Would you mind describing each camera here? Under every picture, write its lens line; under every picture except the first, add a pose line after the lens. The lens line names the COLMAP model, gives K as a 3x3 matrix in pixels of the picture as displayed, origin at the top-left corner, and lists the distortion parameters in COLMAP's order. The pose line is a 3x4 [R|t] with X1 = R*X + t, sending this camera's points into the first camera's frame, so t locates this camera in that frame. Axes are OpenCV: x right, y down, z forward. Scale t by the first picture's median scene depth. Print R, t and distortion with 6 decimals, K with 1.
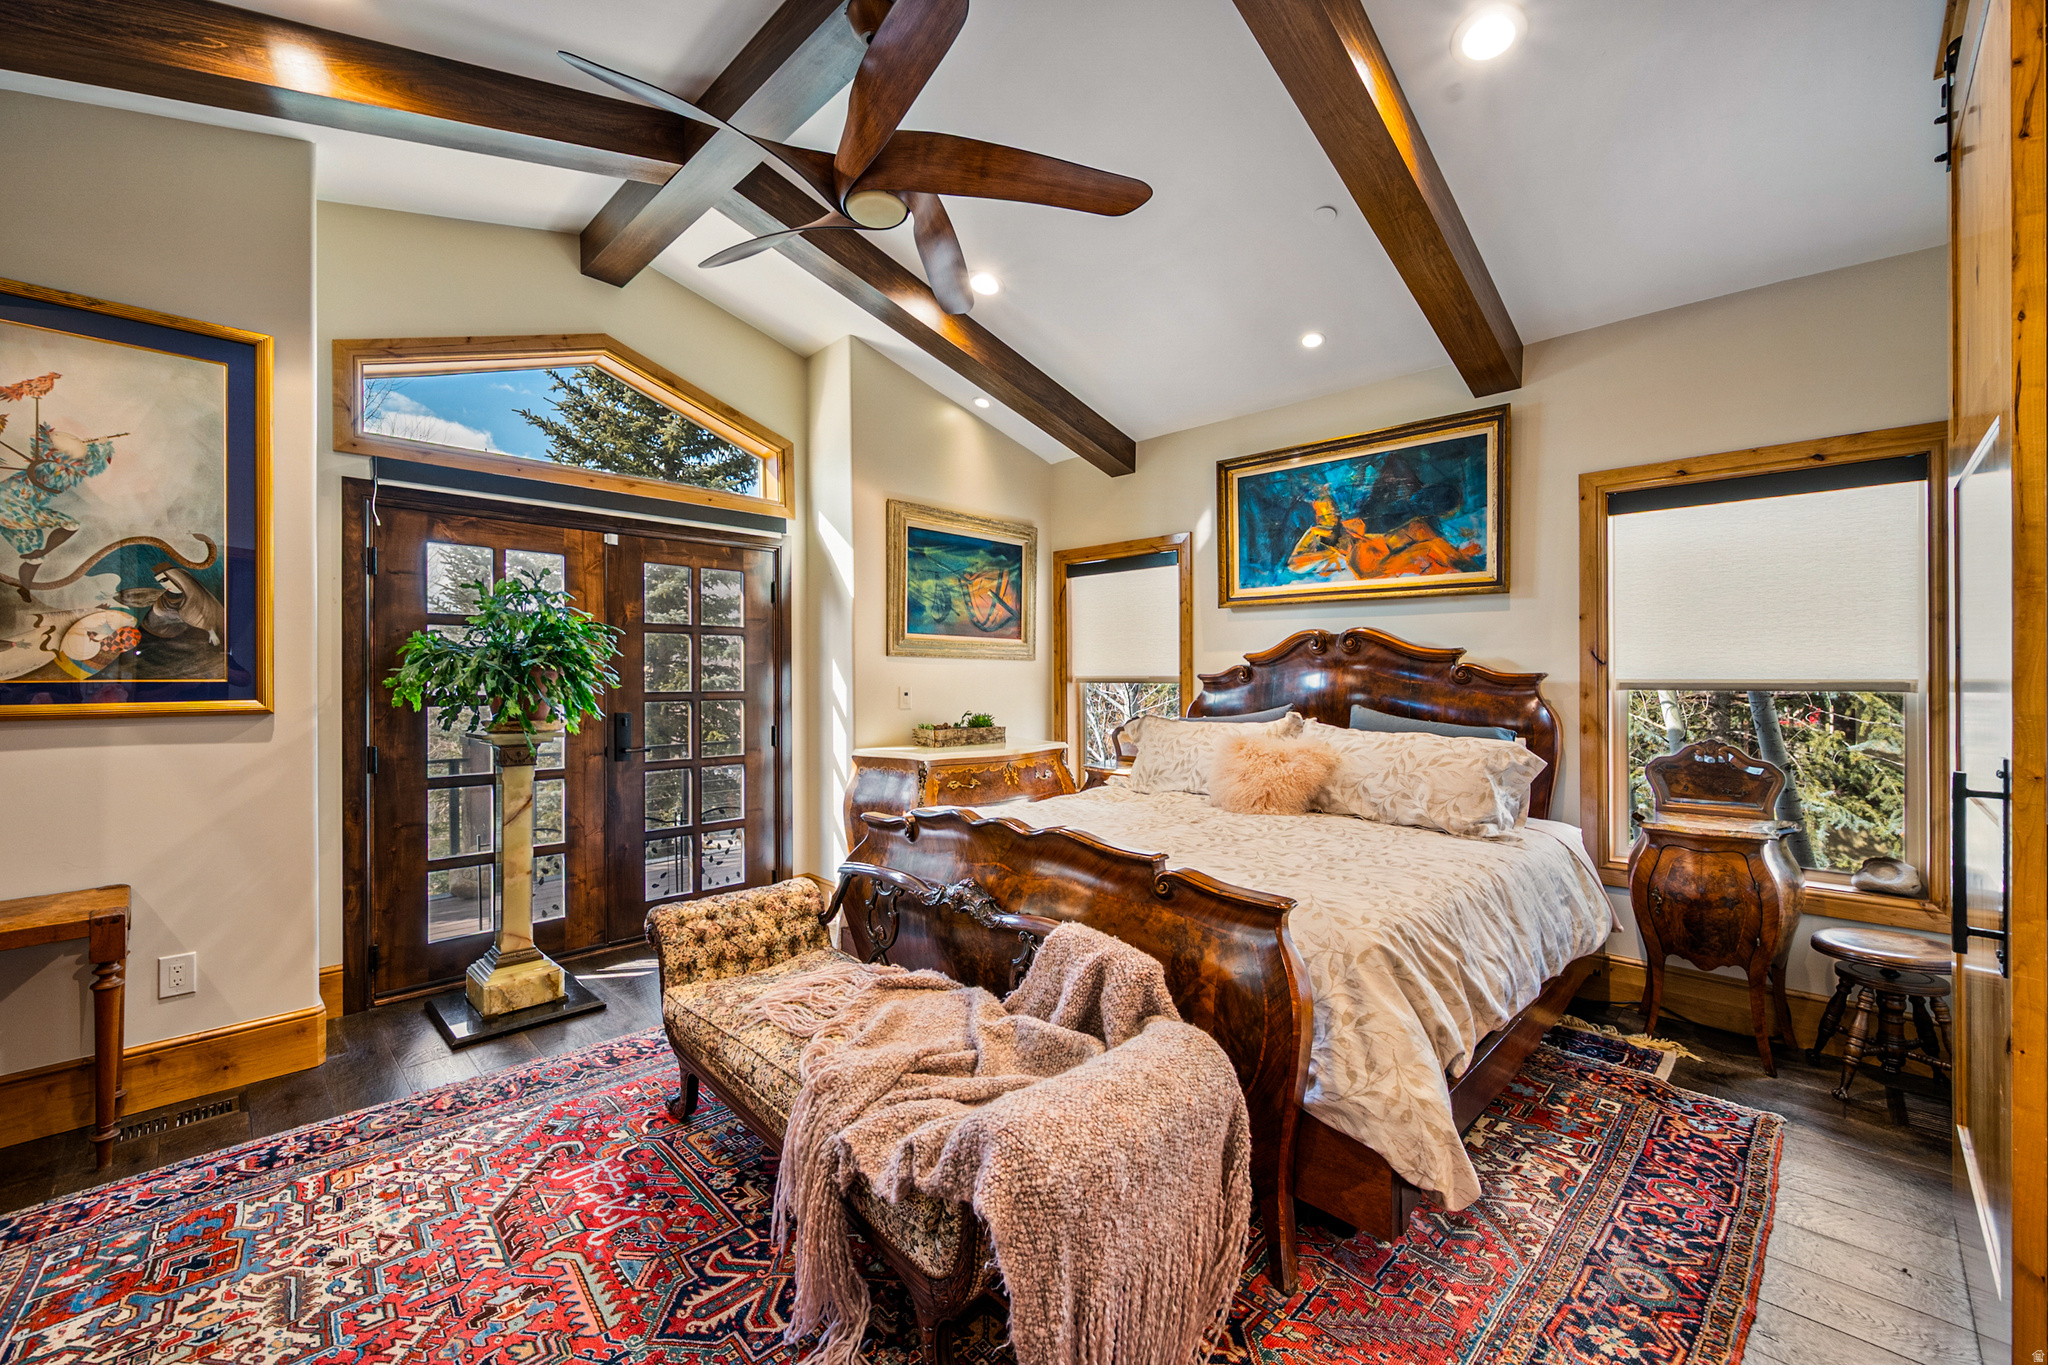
lens RADIAL K [[805.9, 0, 1024.0], [0, 805.9, 682.5], [0, 0, 1]] dist [-0.002028, -0.000075]
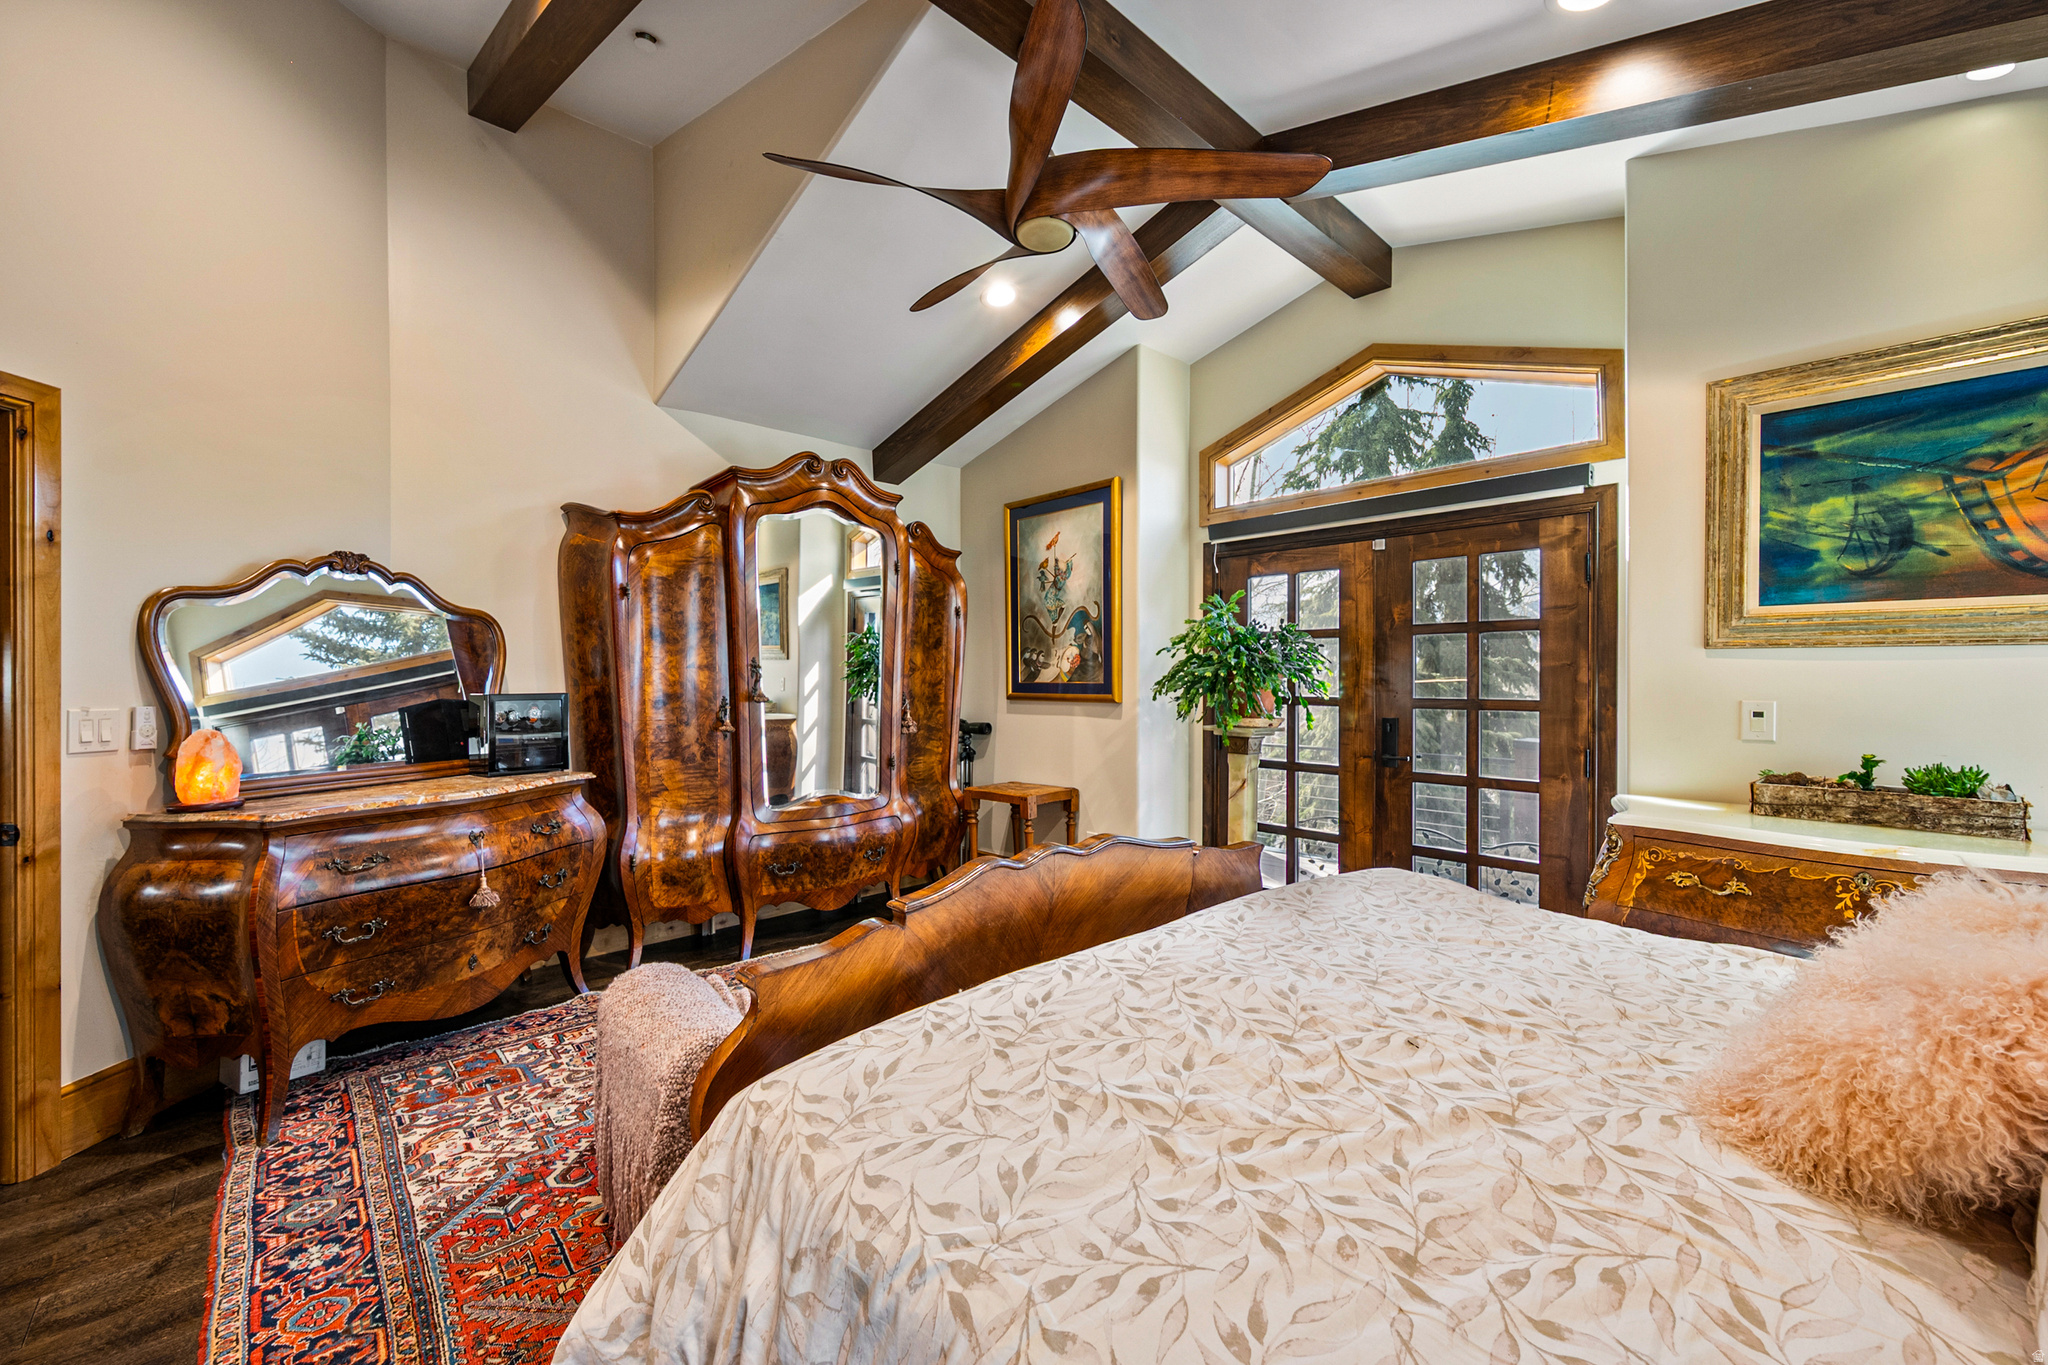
lens RADIAL K [[805.9, 0, 1024.0], [0, 805.9, 682.5], [0, 0, 1]] dist [-0.002028, -0.000075]
pose [[-0.038575, 0.006591, -0.999234, 0.505560], [-0.007568, 0.999948, 0.006888, -0.009182], [0.999227, 0.007828, -0.038523, 0.591387]]
